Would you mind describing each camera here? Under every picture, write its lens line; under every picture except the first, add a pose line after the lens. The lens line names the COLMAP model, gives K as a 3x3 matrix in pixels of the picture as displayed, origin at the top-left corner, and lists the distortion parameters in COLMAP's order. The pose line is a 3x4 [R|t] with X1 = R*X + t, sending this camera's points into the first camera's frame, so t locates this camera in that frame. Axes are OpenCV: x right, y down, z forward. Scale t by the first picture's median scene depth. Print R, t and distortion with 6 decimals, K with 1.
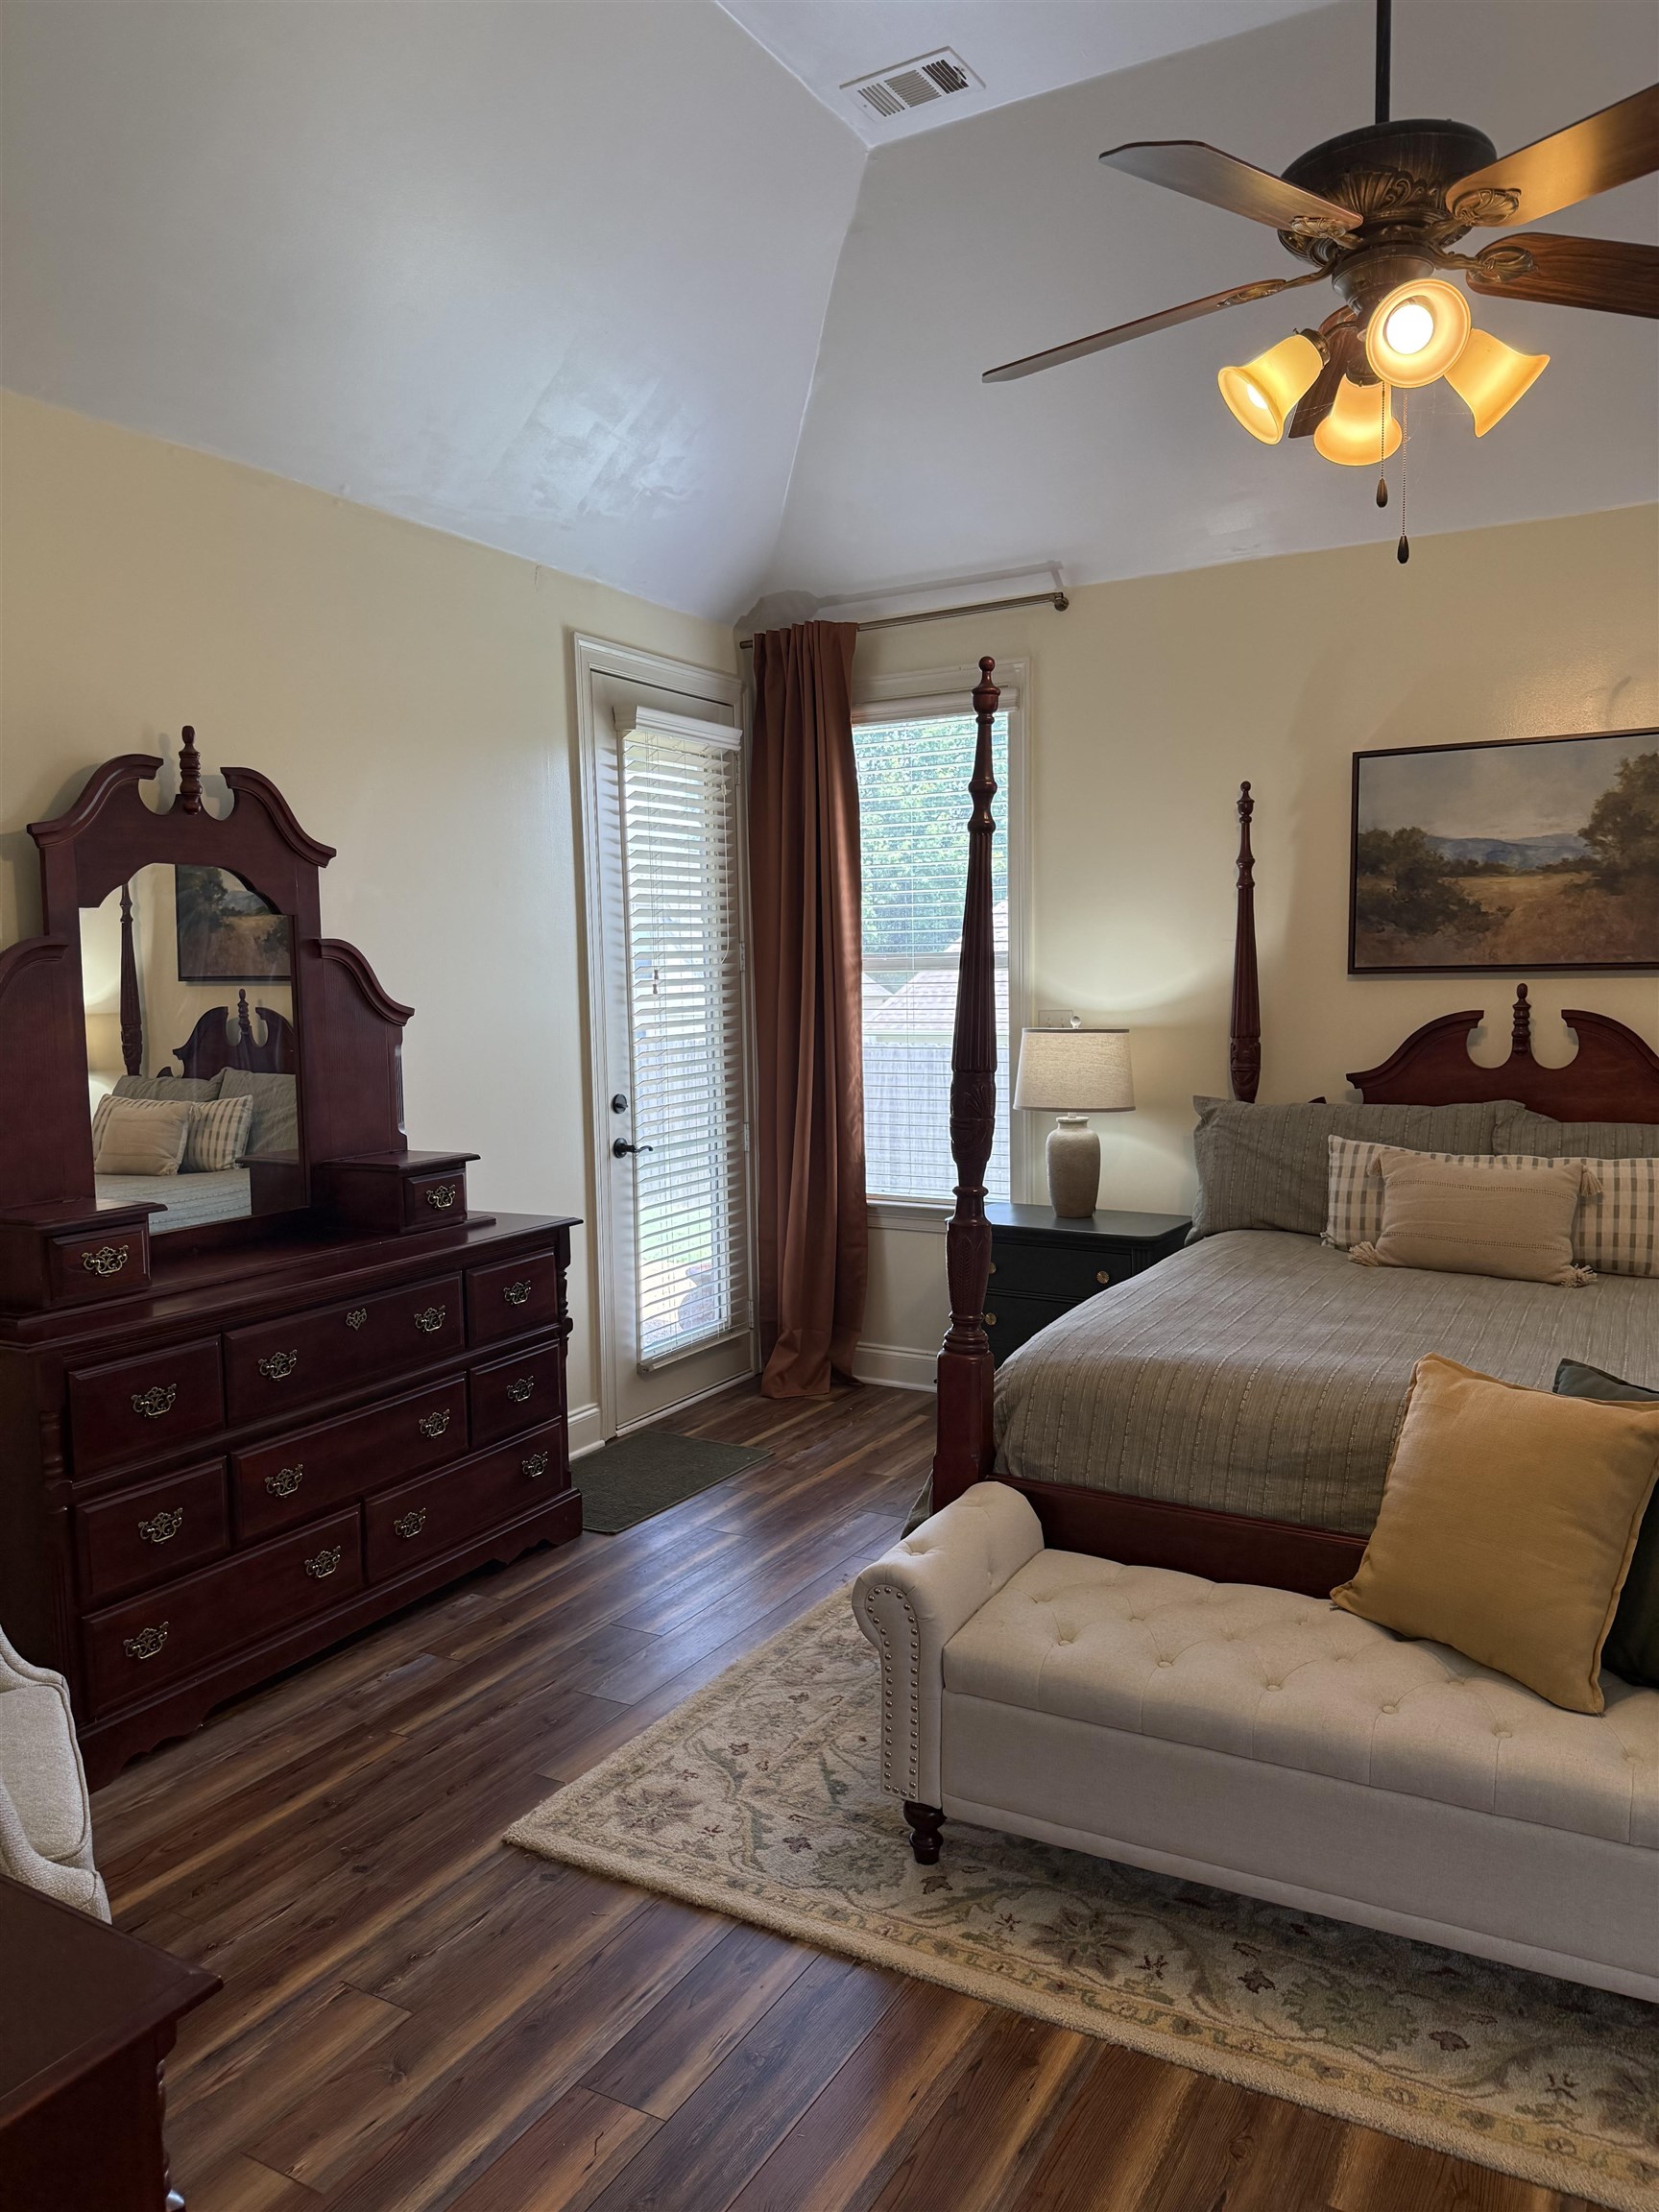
lens RADIAL K [[1558.0, 0, 837.8], [0, 1558.0, 1100.9], [0, 0, 1]] dist [0.057532, -0.061995]
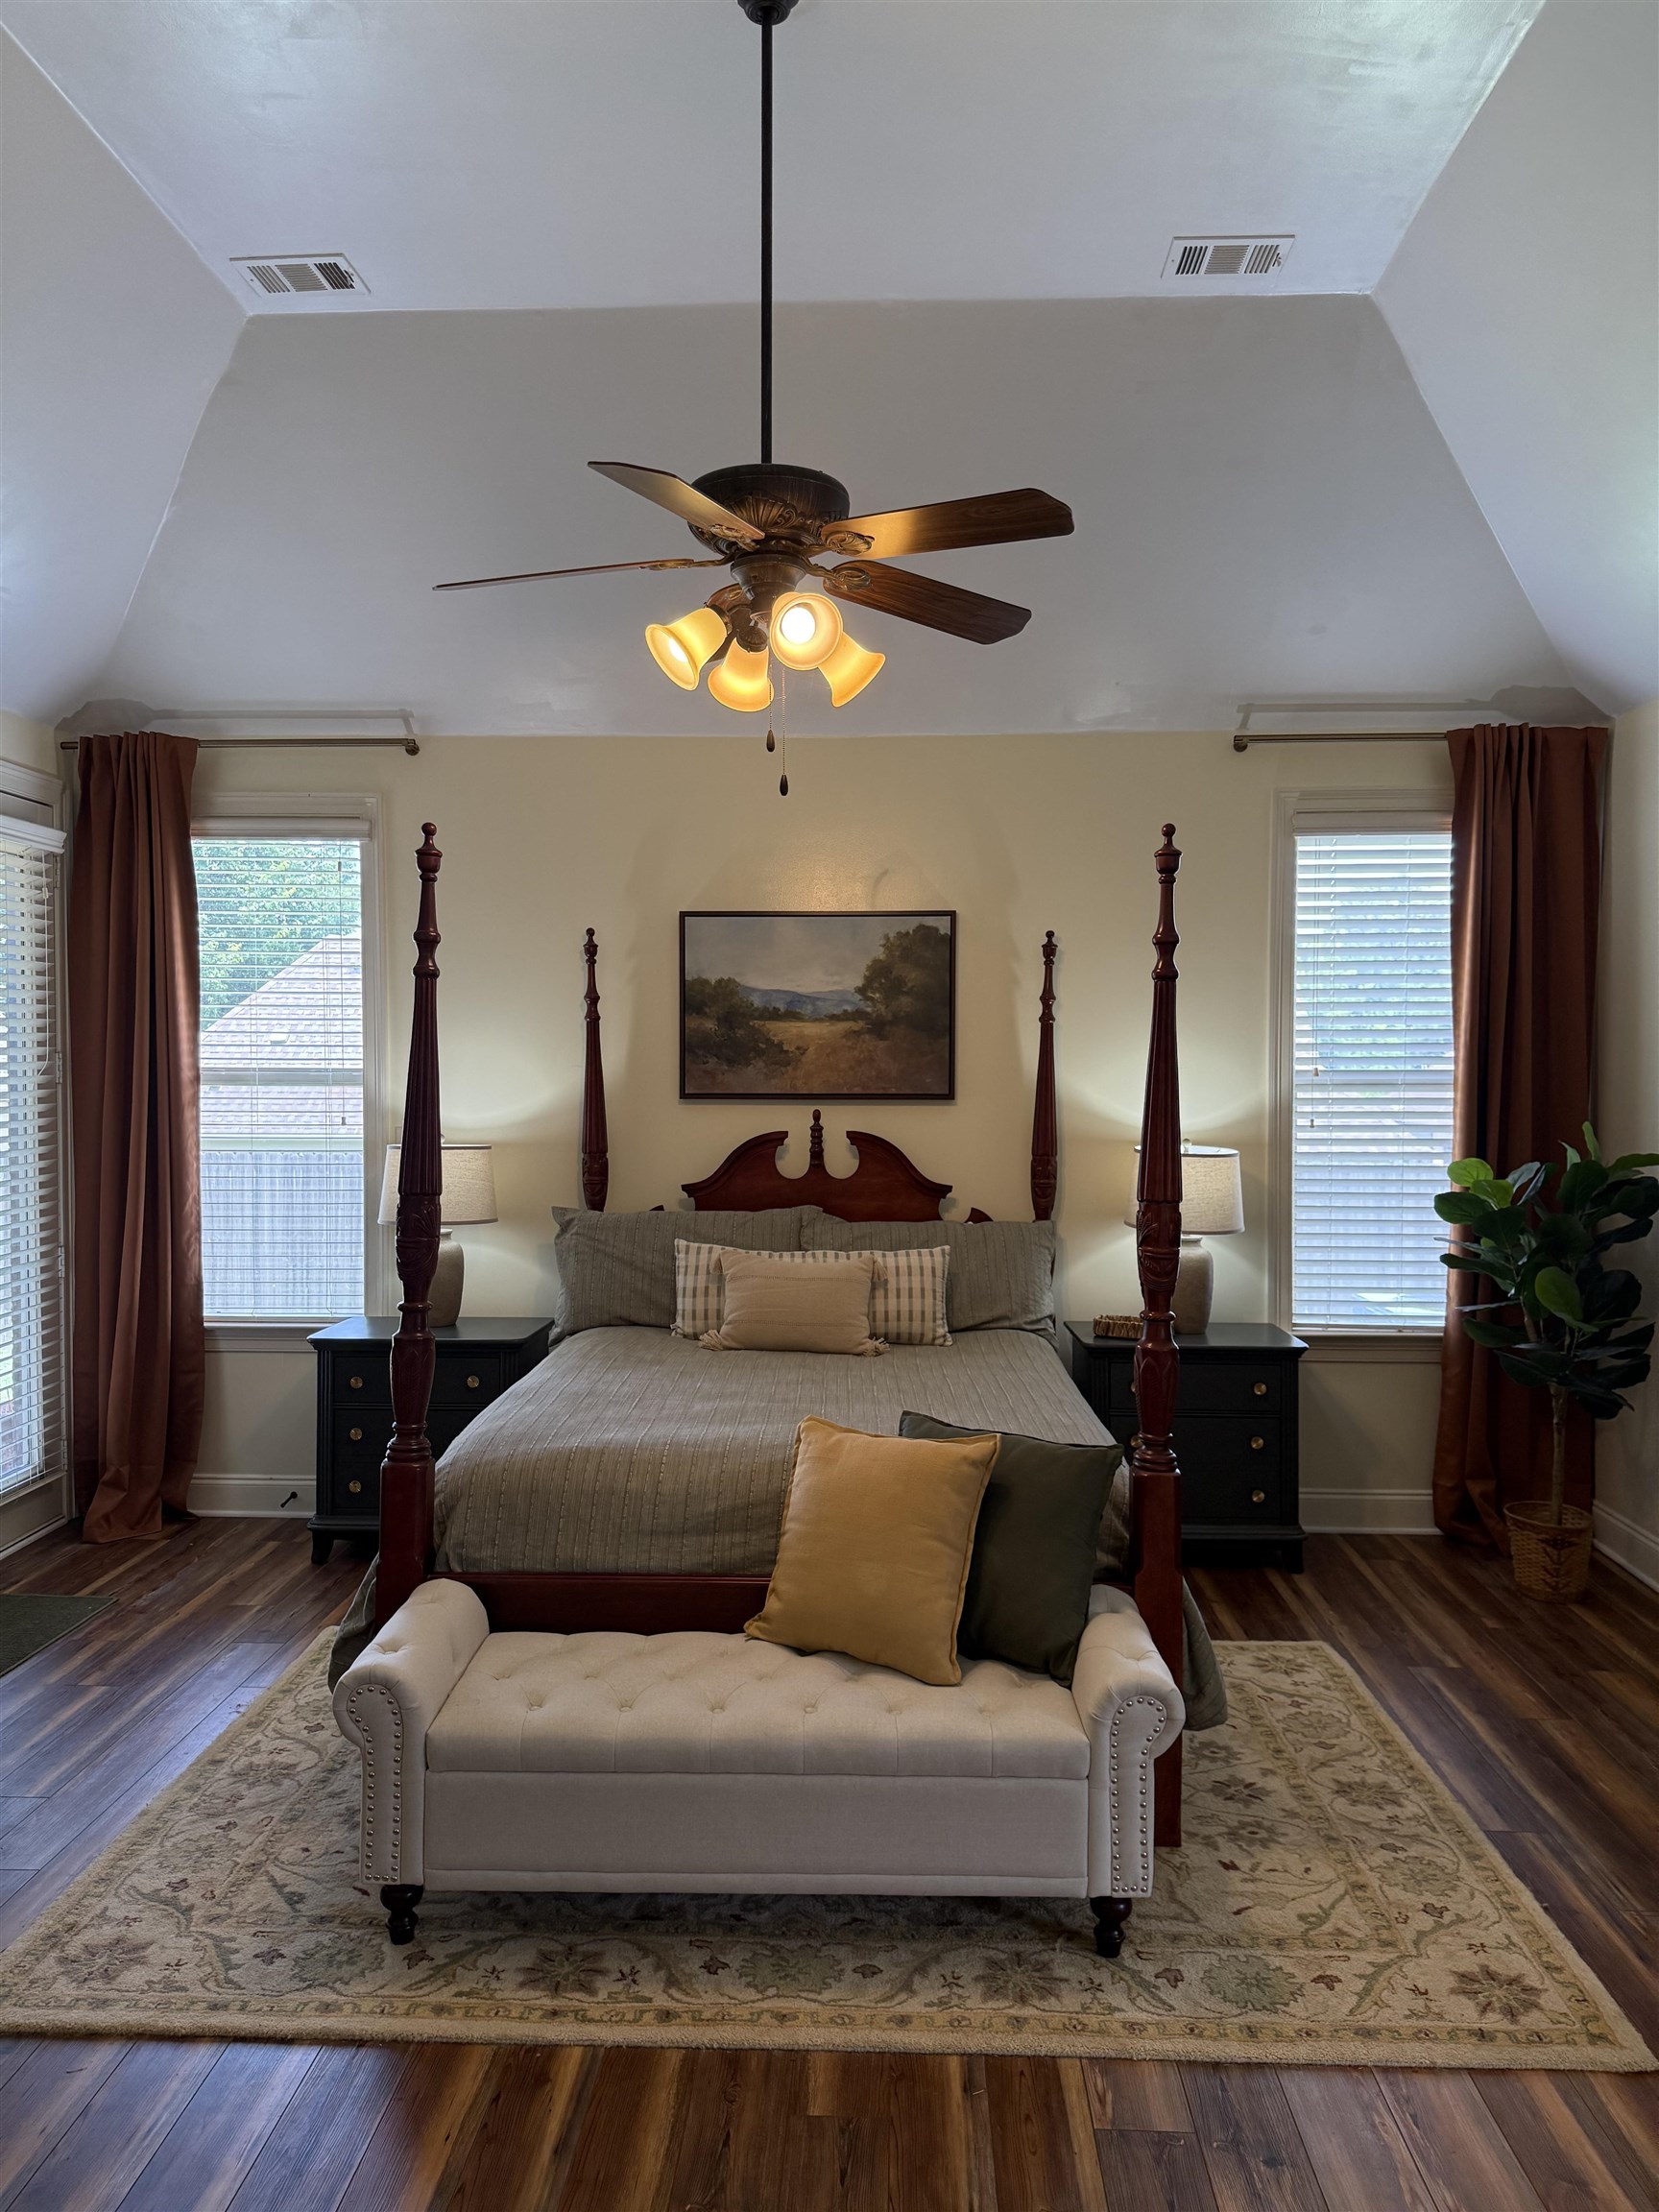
lens RADIAL K [[1521.3, 0, 838.3], [0, 1521.3, 1098.4], [0, 0, 1]] dist [0.162562, -0.253018]
pose [[0.888638, 0.009170, 0.458518, -0.110360], [0.022430, 0.997734, -0.063426, -0.008825], [-0.458061, 0.066647, 0.886419, -0.070642]]
